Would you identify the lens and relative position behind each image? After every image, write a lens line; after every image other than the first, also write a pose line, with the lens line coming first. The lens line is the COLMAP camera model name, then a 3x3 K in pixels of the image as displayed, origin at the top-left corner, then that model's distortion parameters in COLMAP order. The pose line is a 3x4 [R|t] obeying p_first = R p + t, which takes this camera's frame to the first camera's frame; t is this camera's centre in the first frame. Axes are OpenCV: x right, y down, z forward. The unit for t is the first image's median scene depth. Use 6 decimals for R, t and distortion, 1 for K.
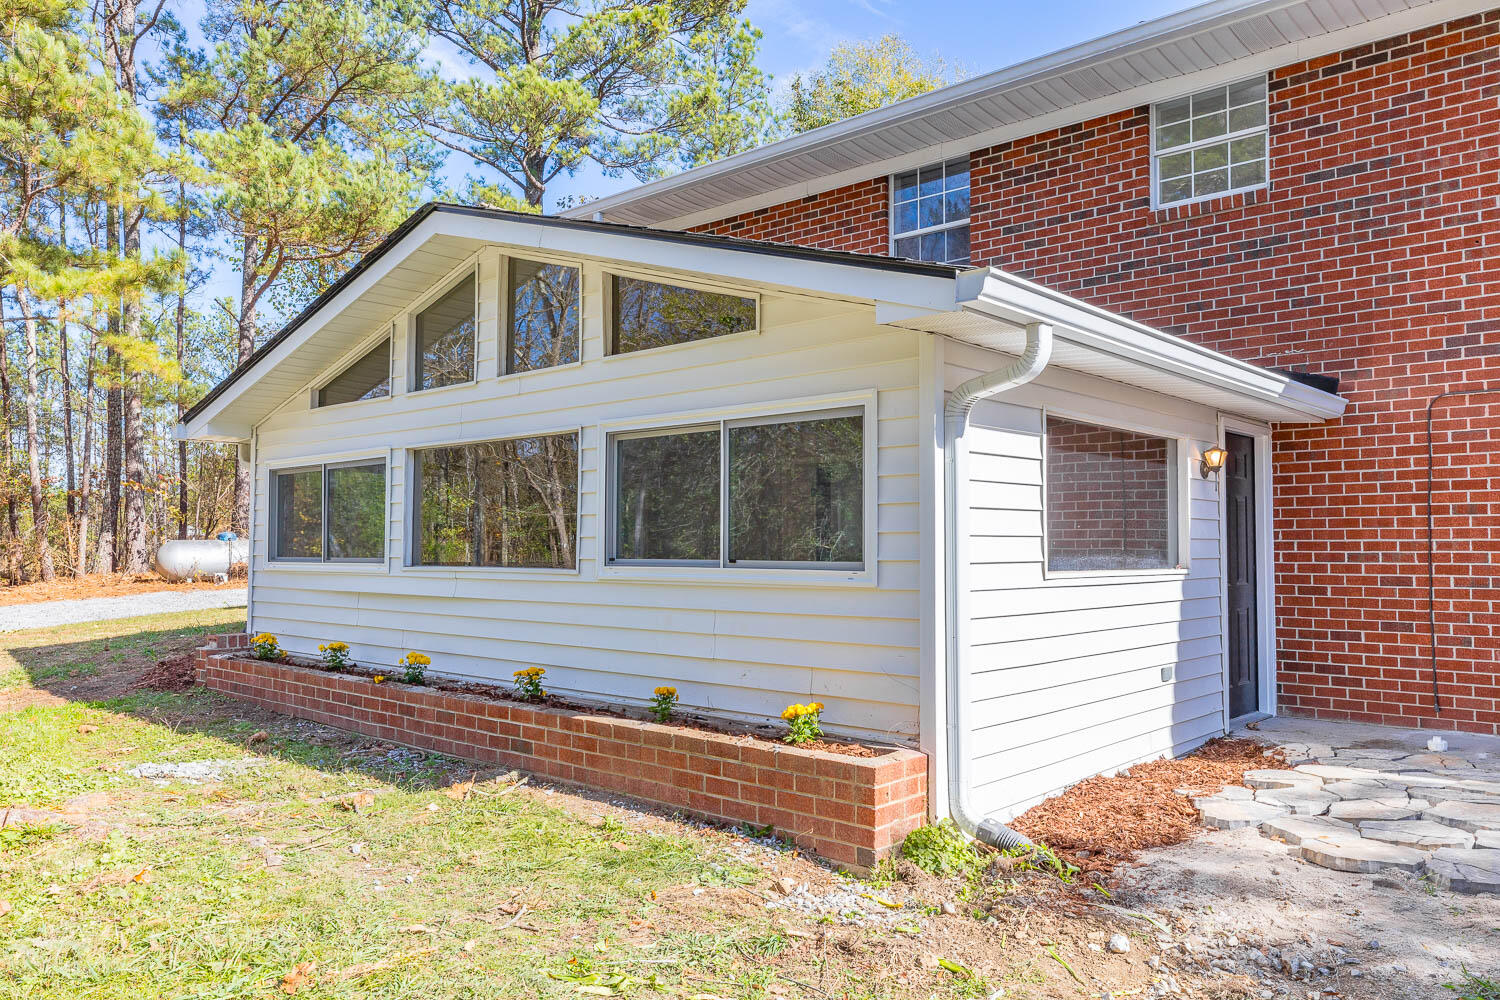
lens RADIAL K [[1083.4, 0, 750.3], [0, 1083.4, 499.4], [0, 0, 1]] dist [0.011978, 0.002754]
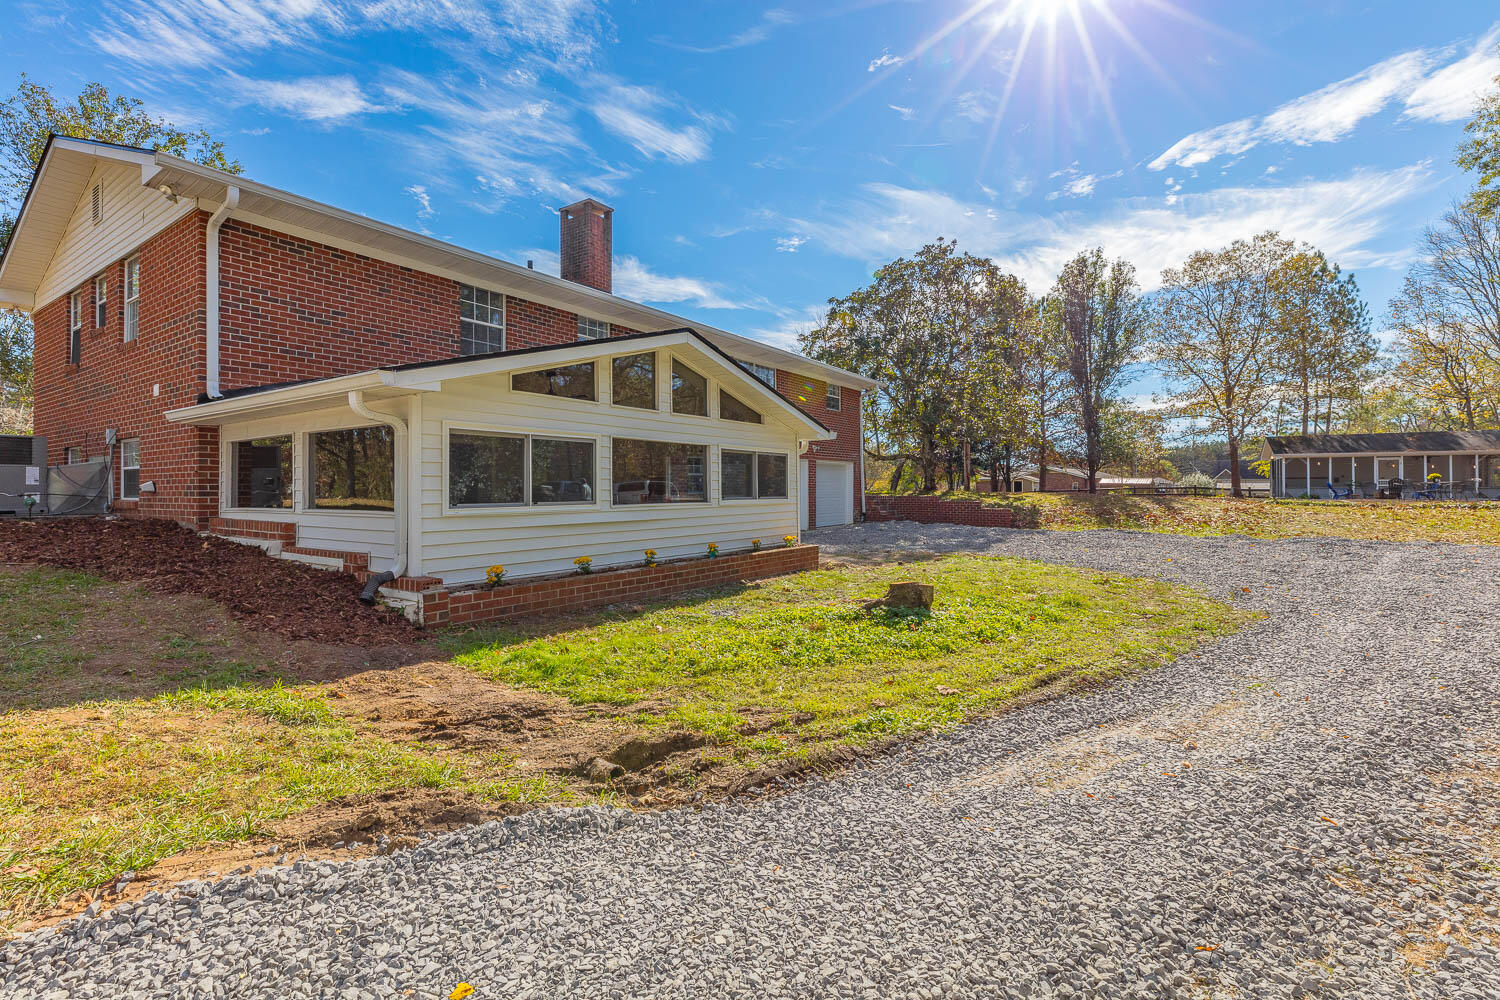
lens RADIAL K [[686.1, 0, 749.4], [0, 686.1, 496.1], [0, 0, 1]] dist [-0.000955, 0.001399]
pose [[-0.140198, -0.007244, 0.990097, -1.600881], [-0.033673, 0.999430, 0.002544, 0.041026], [-0.989551, -0.032983, -0.140362, 1.054142]]
